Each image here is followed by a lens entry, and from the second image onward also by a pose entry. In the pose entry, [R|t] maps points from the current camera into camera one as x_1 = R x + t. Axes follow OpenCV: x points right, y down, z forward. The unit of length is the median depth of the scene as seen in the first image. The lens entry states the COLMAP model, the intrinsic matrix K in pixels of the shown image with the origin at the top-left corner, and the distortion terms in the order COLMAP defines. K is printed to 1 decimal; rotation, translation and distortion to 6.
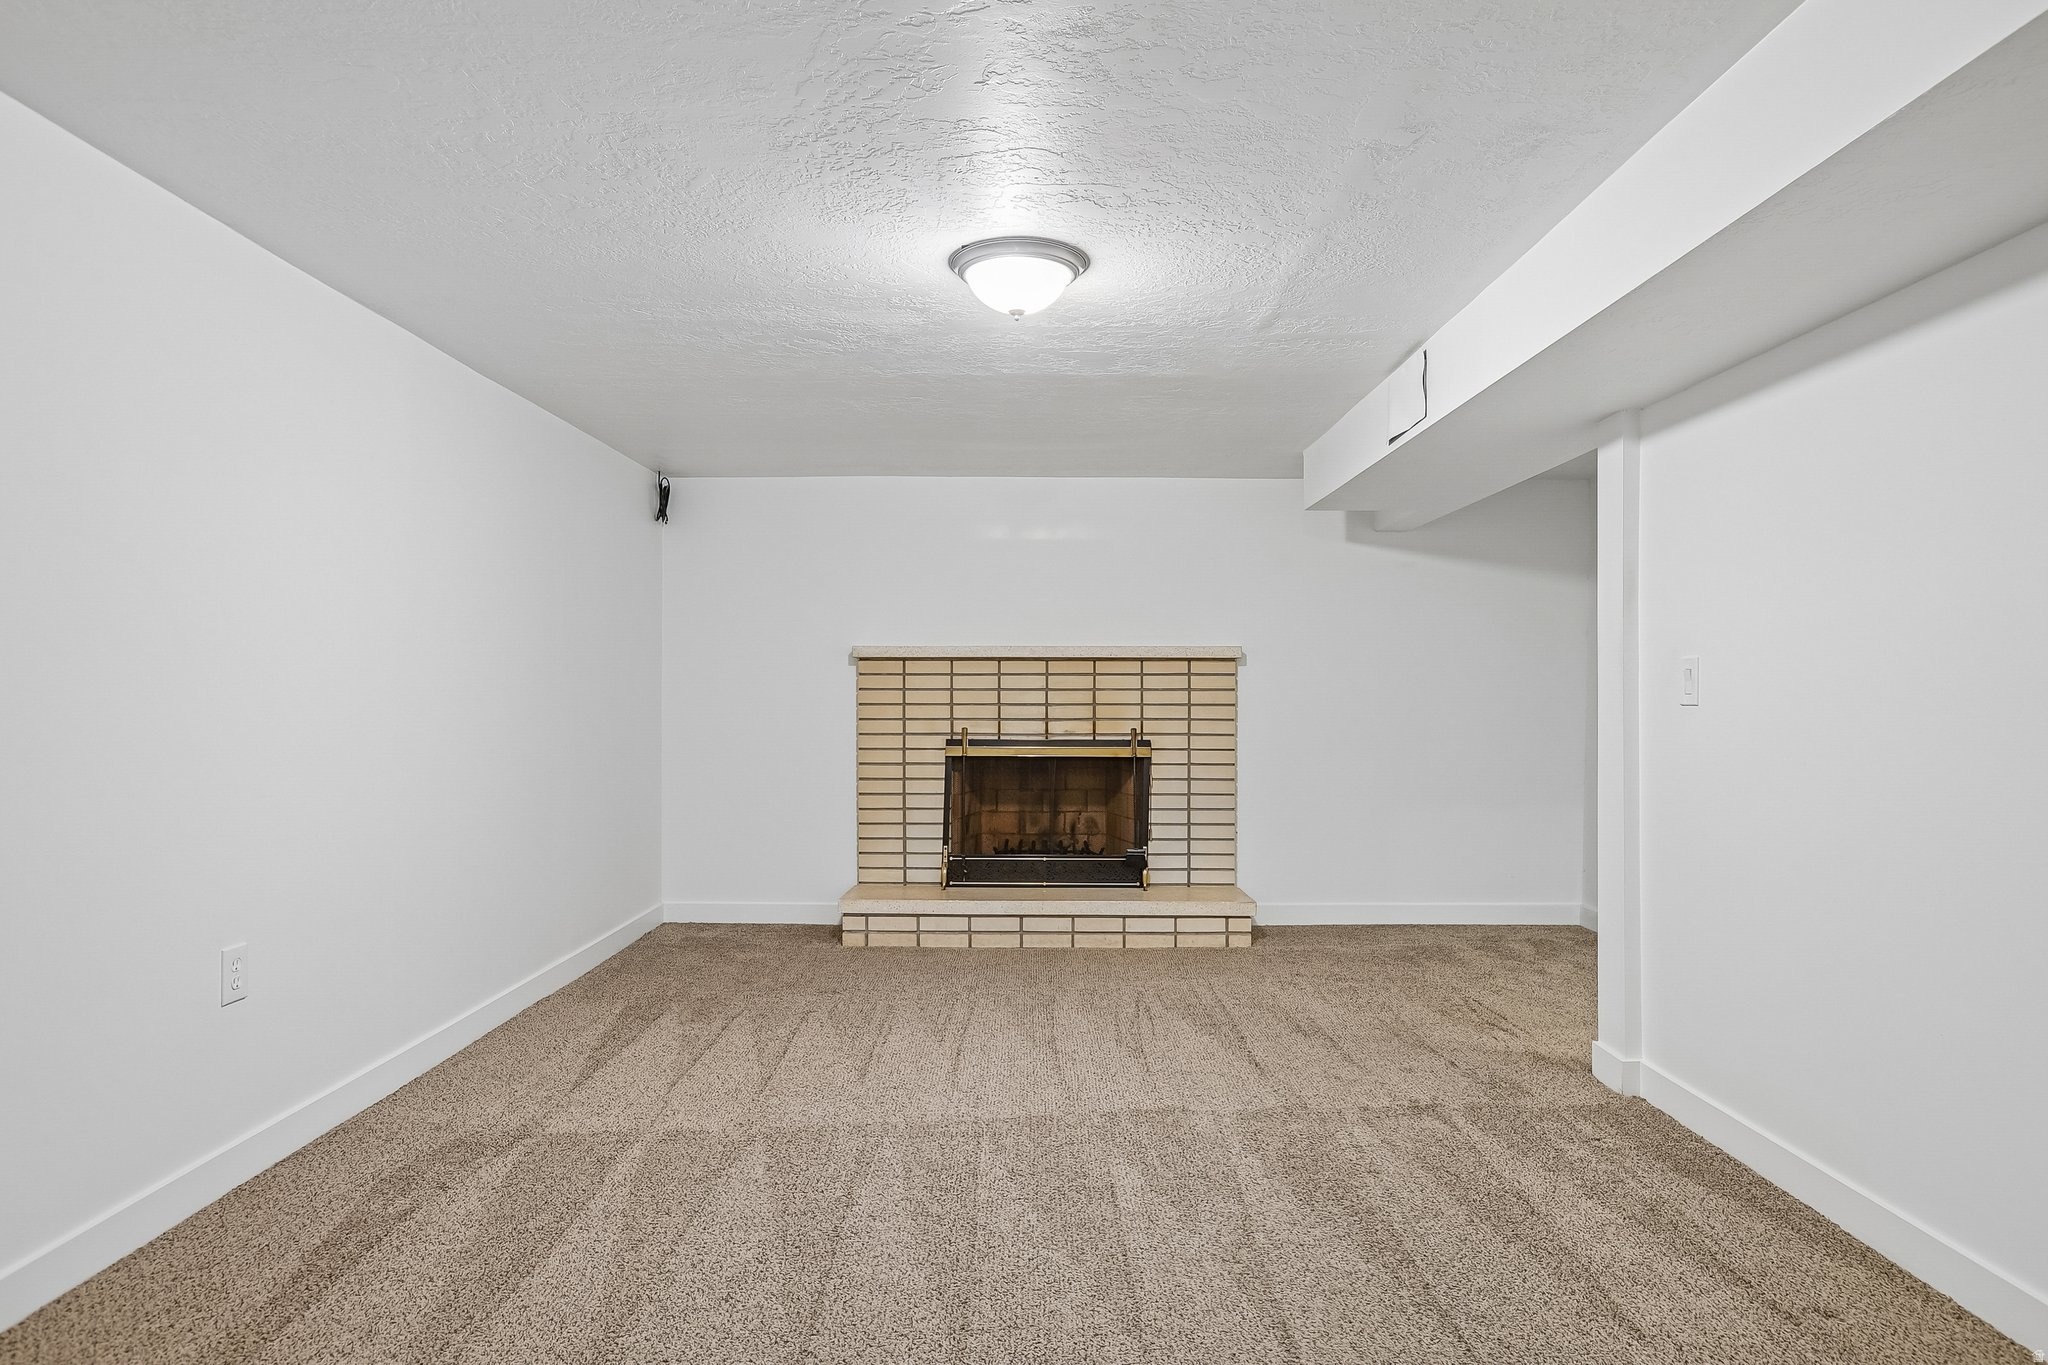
lens RADIAL K [[1252.1, 0, 1023.8], [0, 1252.1, 693.7], [0, 0, 1]] dist [0.000778, 0.002603]
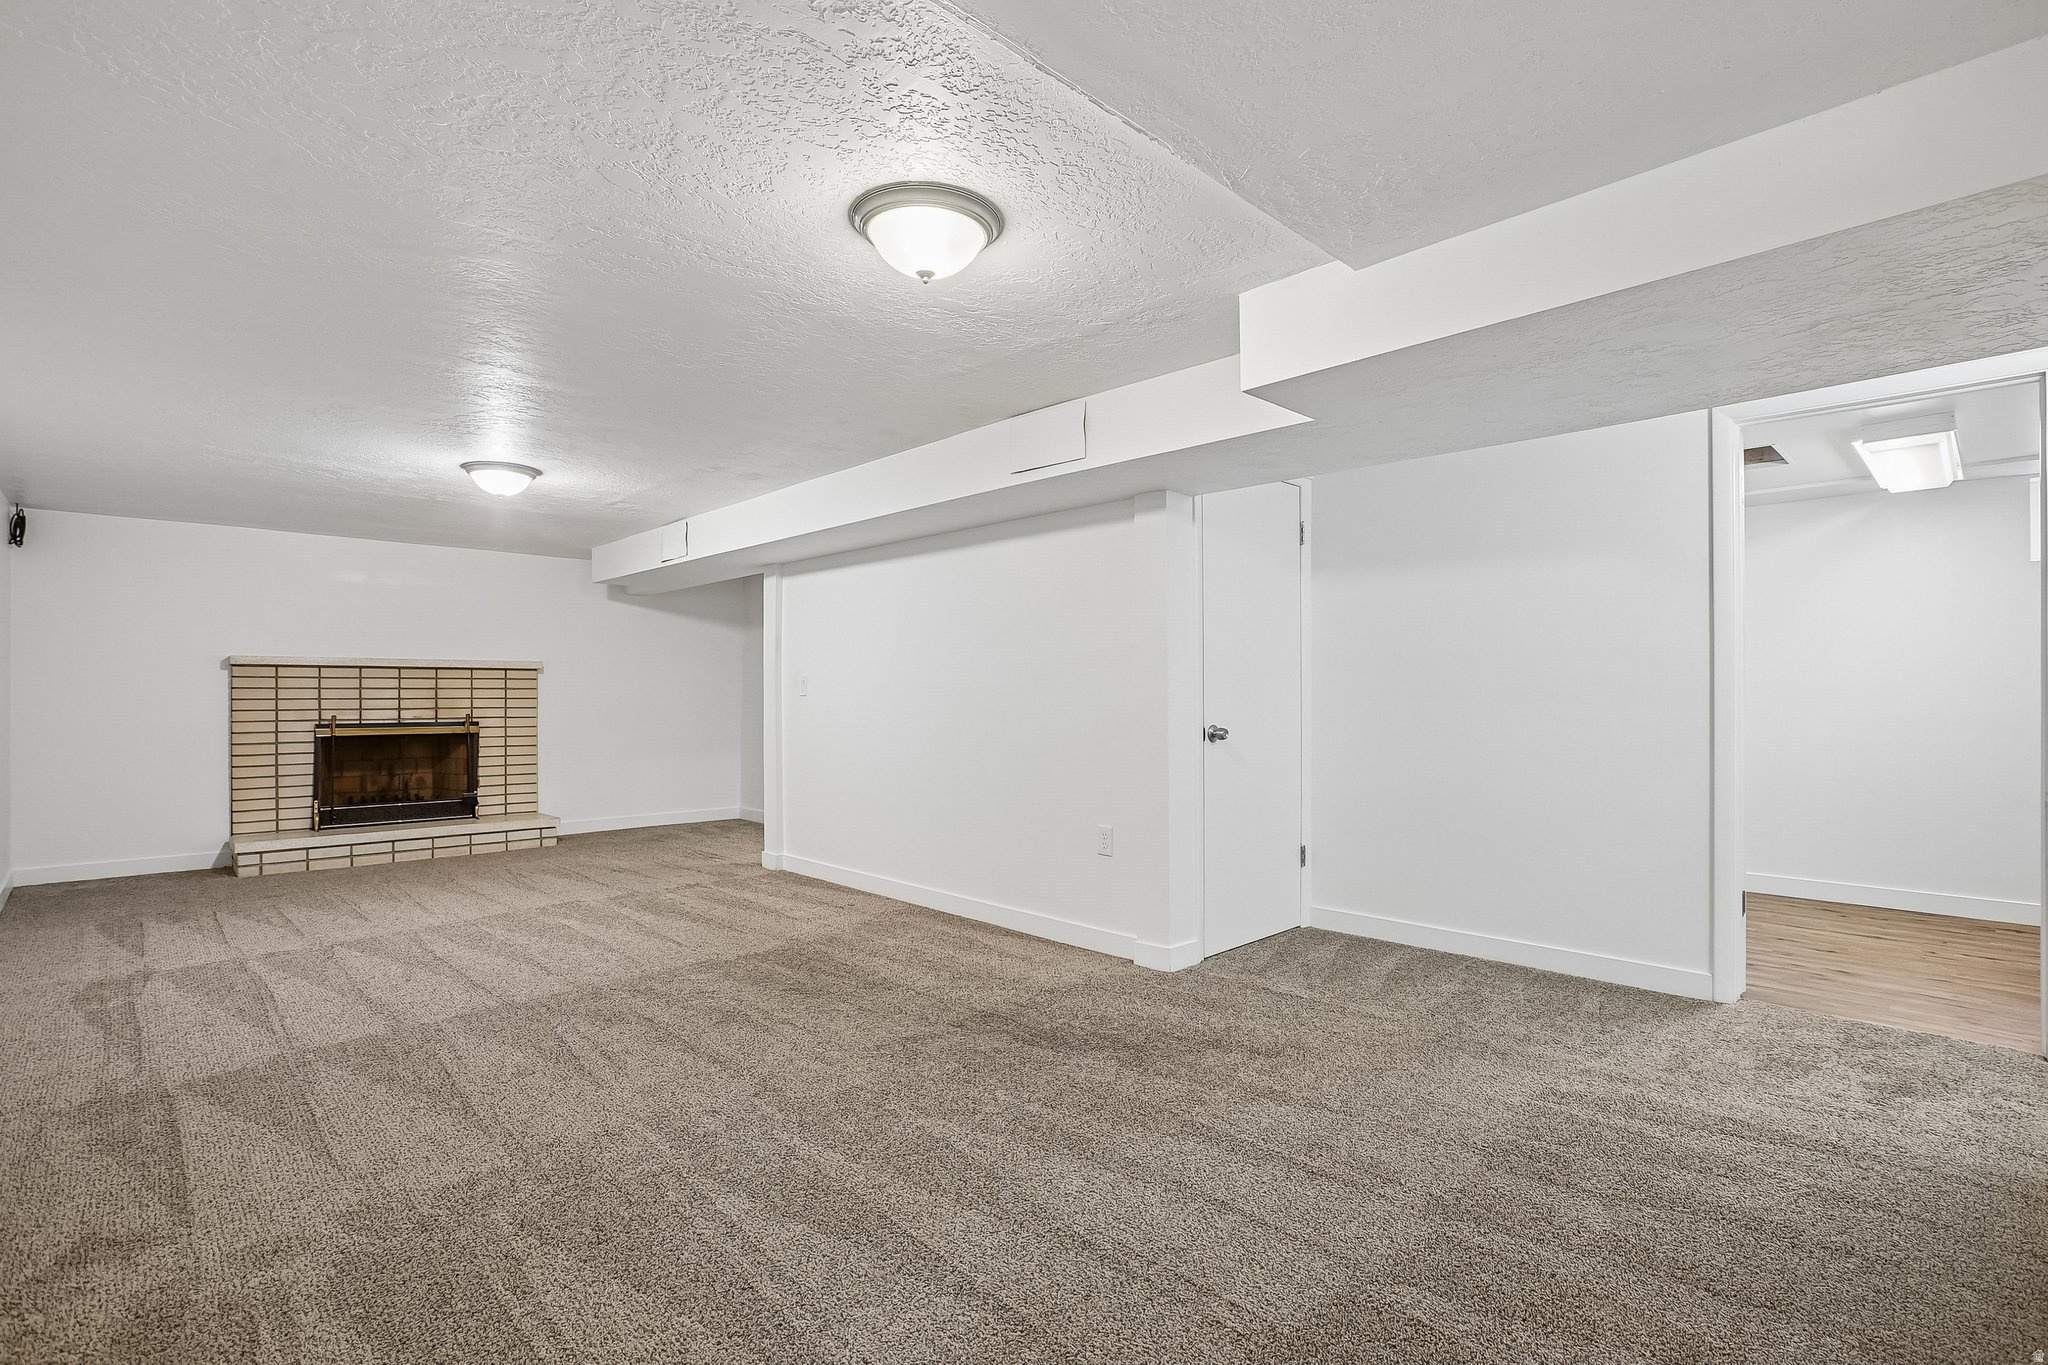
lens RADIAL K [[960.0, 0, 1026.7], [0, 960.0, 689.4], [0, 0, 1]] dist [-0.035582, 0.005823]
pose [[0.734273, 0.000595, 0.678854, -0.193392], [0.000338, 0.999999, -0.001241, -0.000564], [-0.678855, 0.001141, 0.734272, -0.305329]]
